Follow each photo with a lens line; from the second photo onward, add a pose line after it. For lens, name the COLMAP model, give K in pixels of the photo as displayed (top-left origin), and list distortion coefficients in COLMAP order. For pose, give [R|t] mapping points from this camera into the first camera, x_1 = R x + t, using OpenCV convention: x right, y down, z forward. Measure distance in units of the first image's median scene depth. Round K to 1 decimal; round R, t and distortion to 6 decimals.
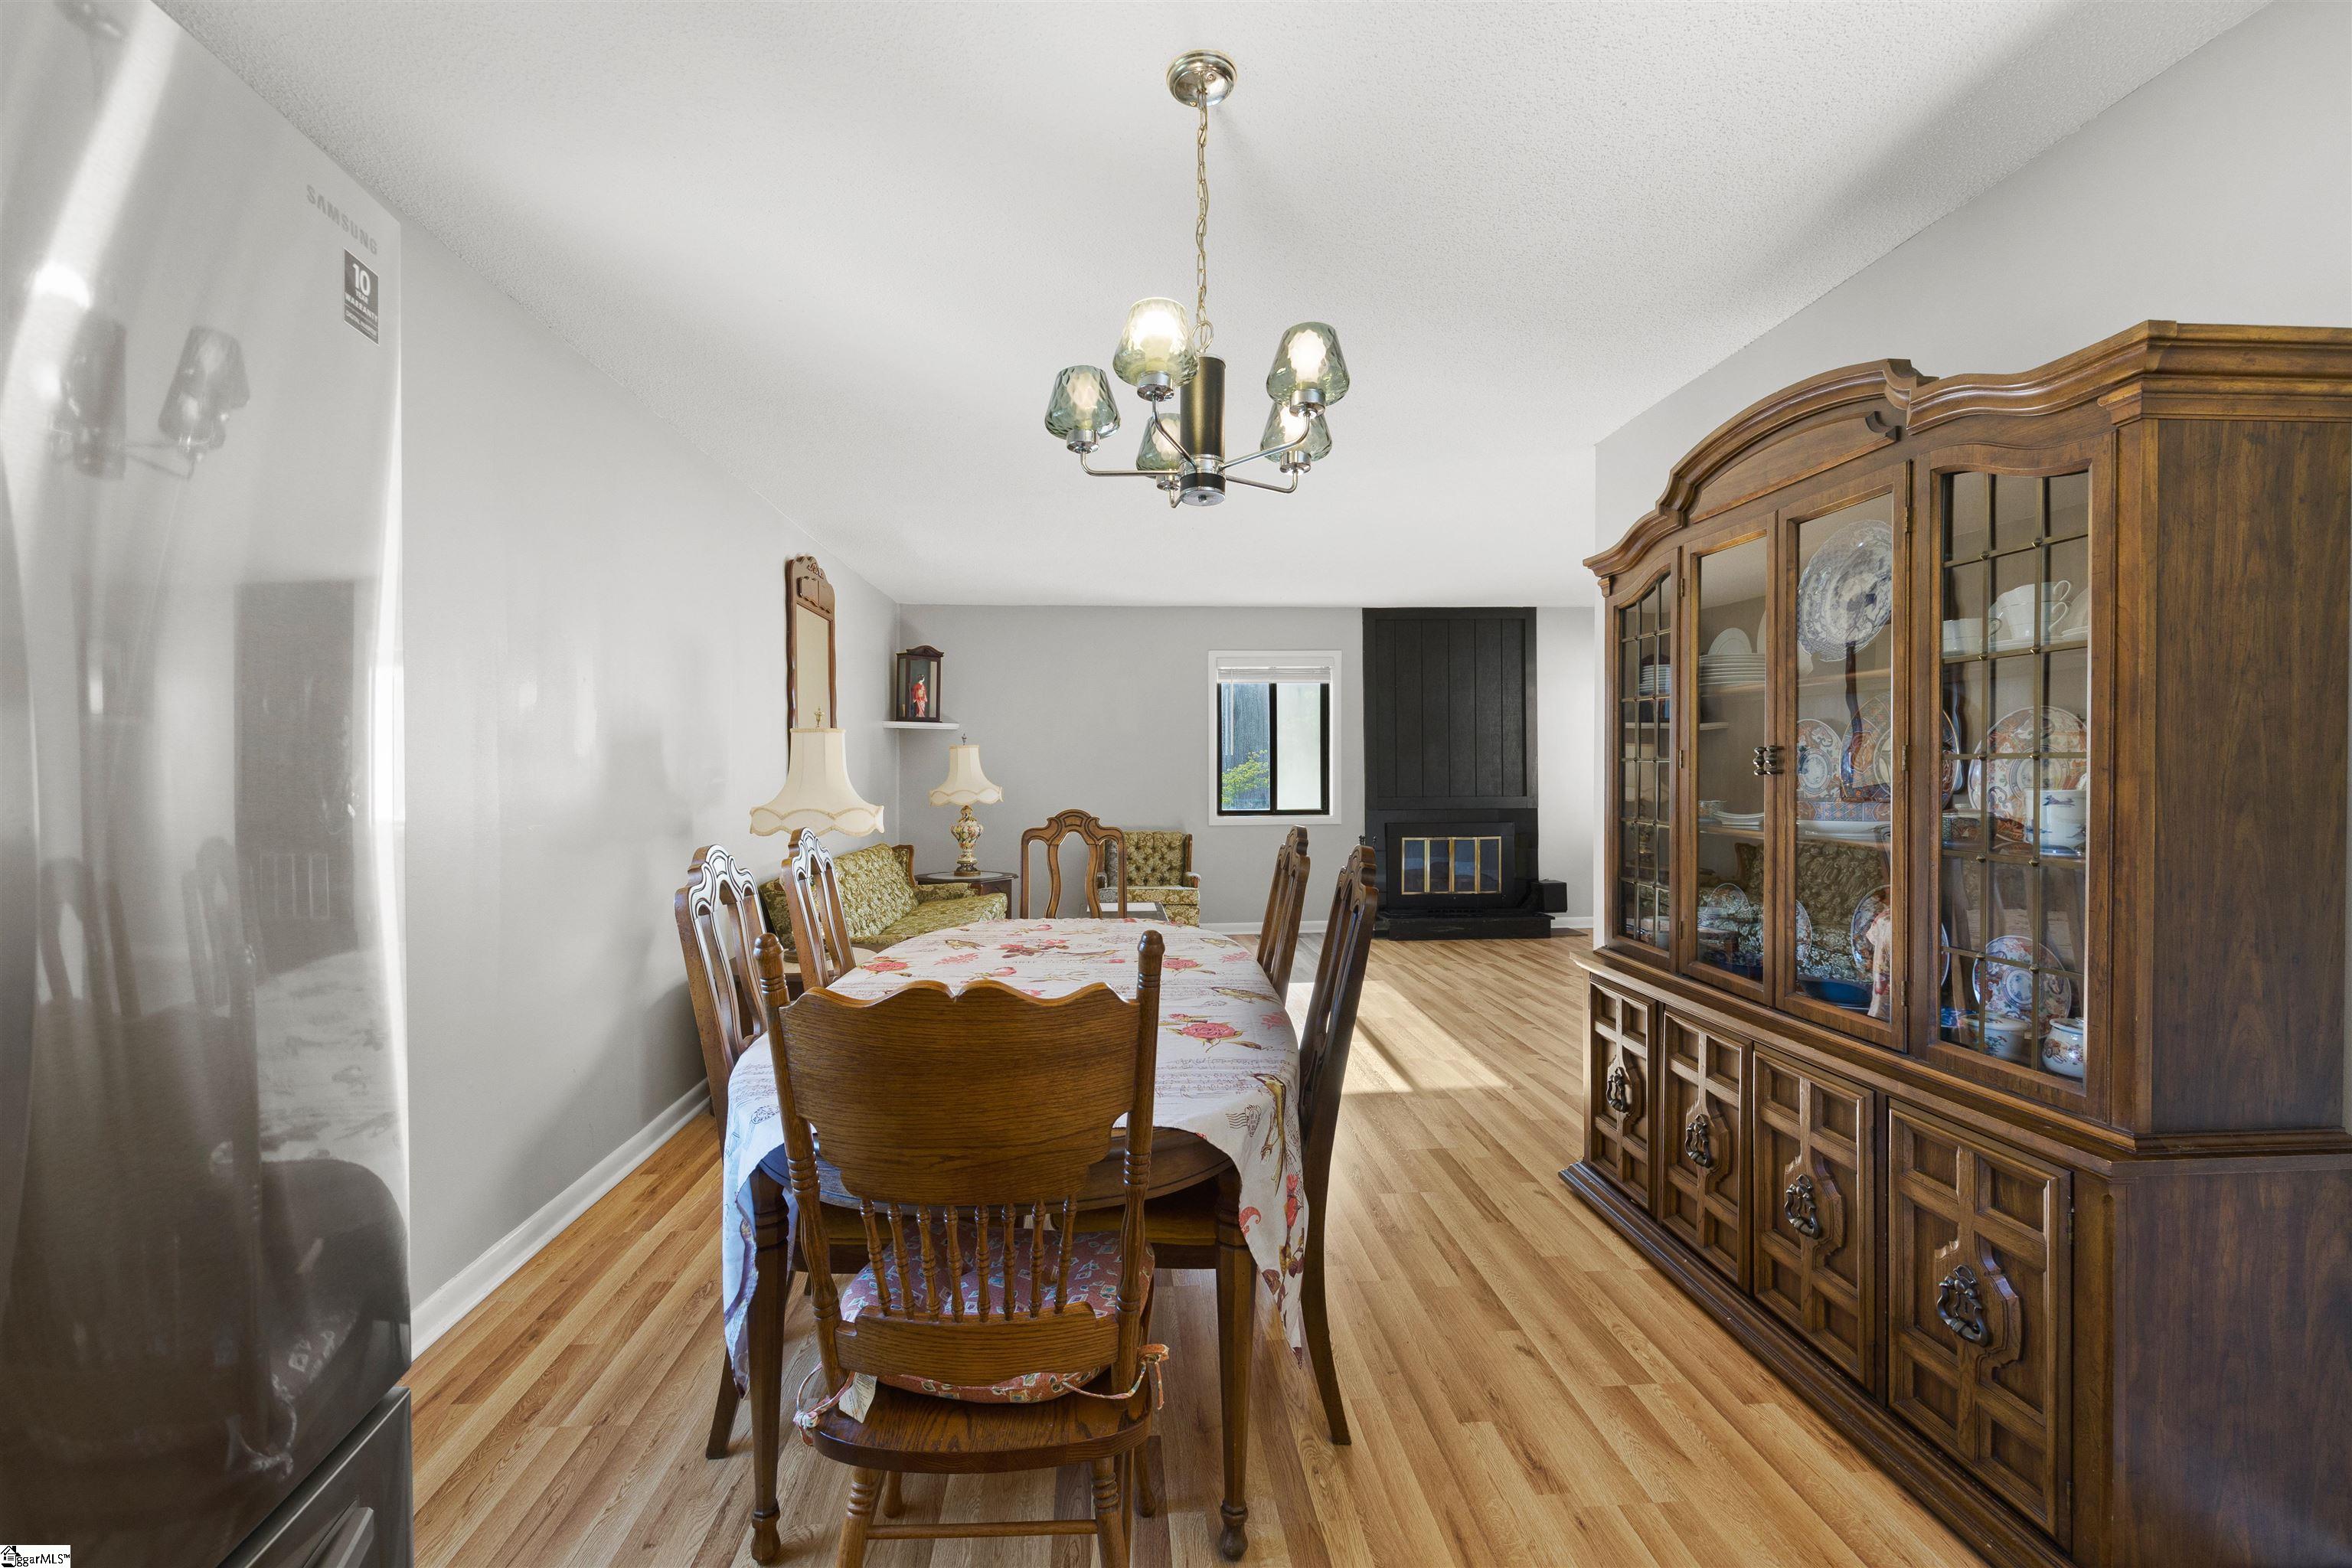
lens RADIAL K [[949.5, 0, 1153.8], [0, 949.5, 790.0], [0, 0, 1]] dist [-0.003728, -0.000342]
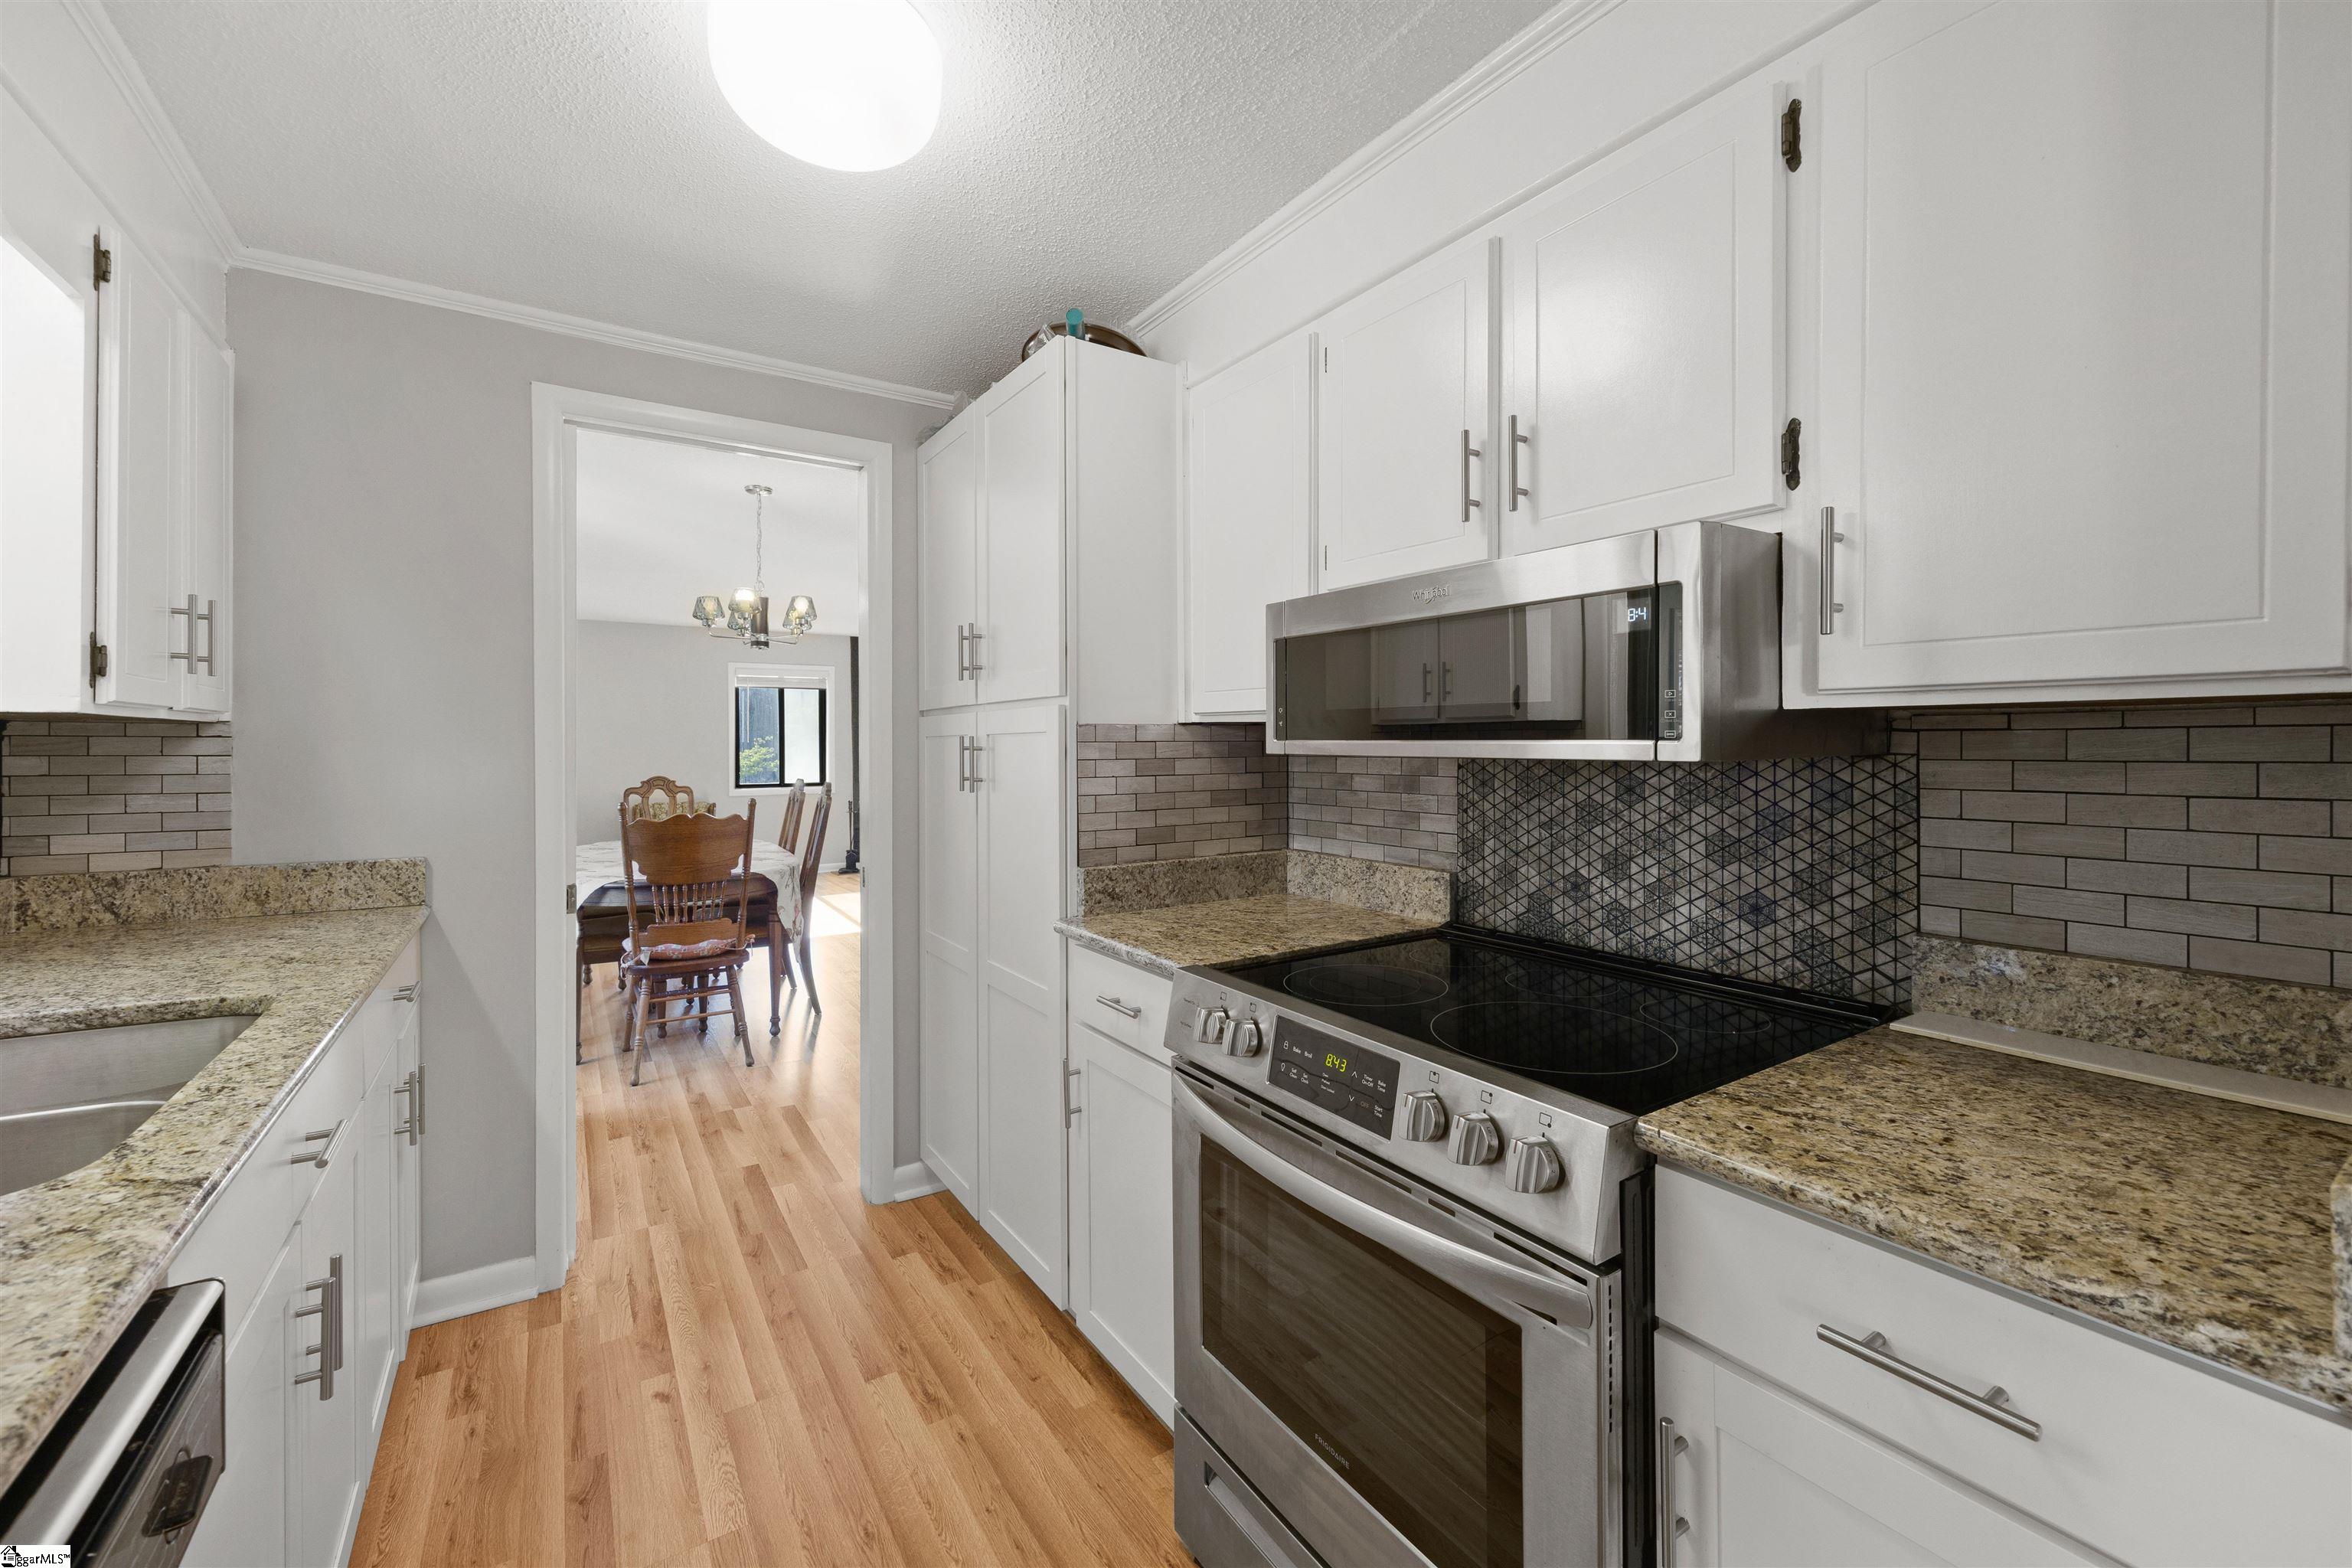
lens RADIAL K [[949.5, 0, 1164.9], [0, 949.5, 750.4], [0, 0, 1]] dist [-0.003728, -0.000342]
pose [[0.870651, -0.000782, 0.491900, -0.068841], [0.013413, 0.999665, -0.022150, 0.013062], [-0.491718, 0.025883, 0.870370, -0.477794]]
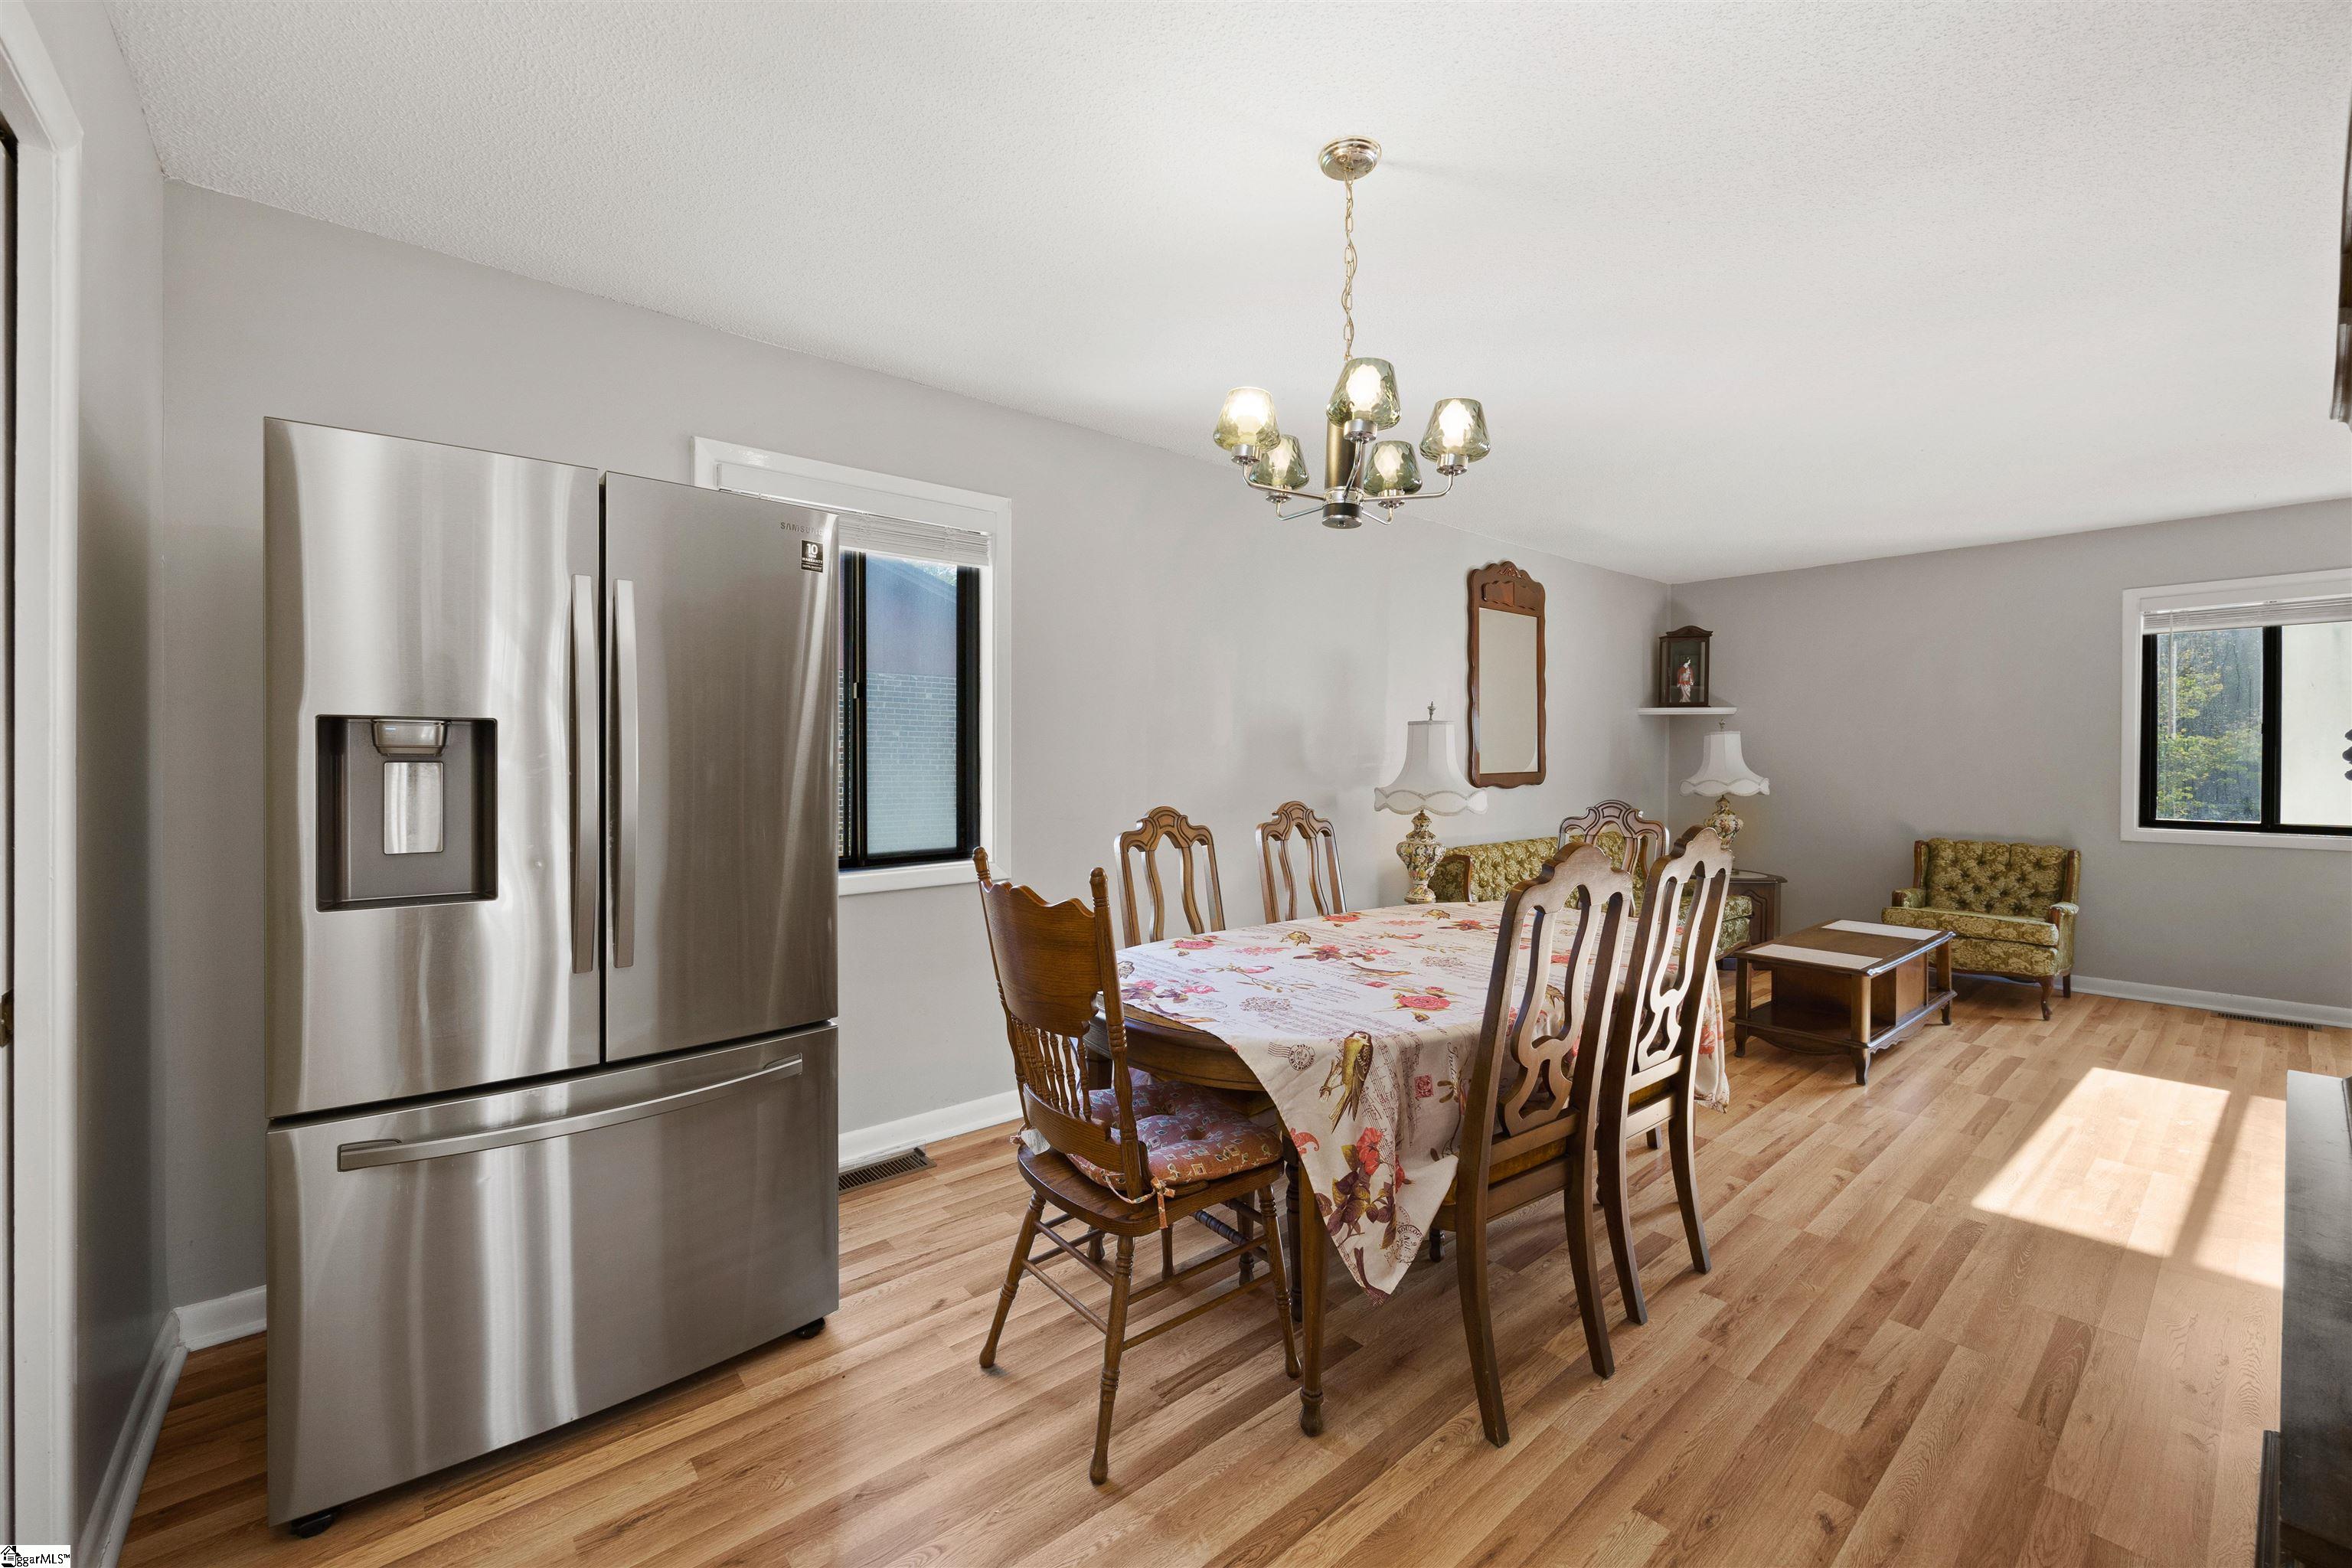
lens RADIAL K [[949.5, 0, 1188.0], [0, 949.5, 772.9], [0, 0, 1]] dist [-0.003728, -0.000342]
pose [[0.603430, 0.018413, -0.797204, 0.220878], [-0.021494, 0.999746, 0.006821, -0.002202], [0.797127, 0.013019, 0.603672, 0.039913]]
